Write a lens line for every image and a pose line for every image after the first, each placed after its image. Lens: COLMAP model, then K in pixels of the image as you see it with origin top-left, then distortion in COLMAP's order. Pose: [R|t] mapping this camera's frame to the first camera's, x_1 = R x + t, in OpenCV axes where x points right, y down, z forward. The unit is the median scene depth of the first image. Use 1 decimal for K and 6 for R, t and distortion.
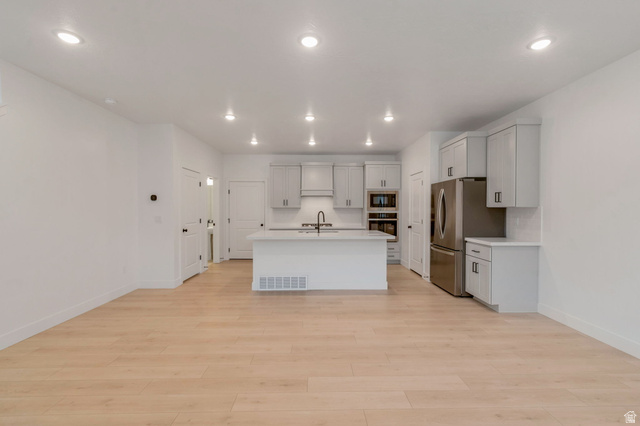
lens RADIAL K [[292.0, 0, 320.4], [0, 292.0, 211.4], [0, 0, 1]] dist [0.001373, -0.001678]
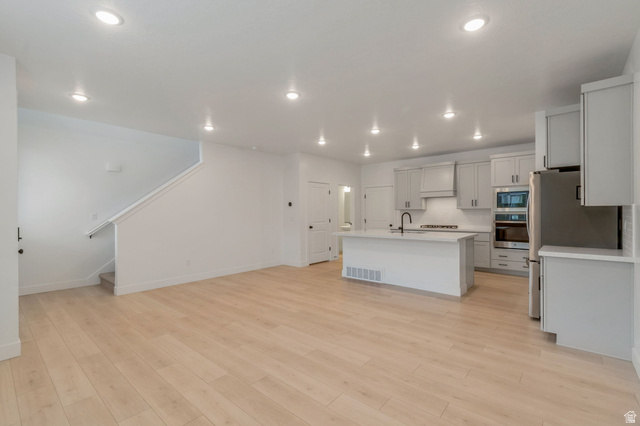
lens RADIAL K [[292.0, 0, 322.3], [0, 292.0, 214.3], [0, 0, 1]] dist [0.001373, -0.001678]
pose [[0.740105, -0.002110, -0.672488, 0.545132], [0.005754, 0.999978, 0.003194, -0.000269], [0.672467, -0.006233, 0.740101, 0.017676]]
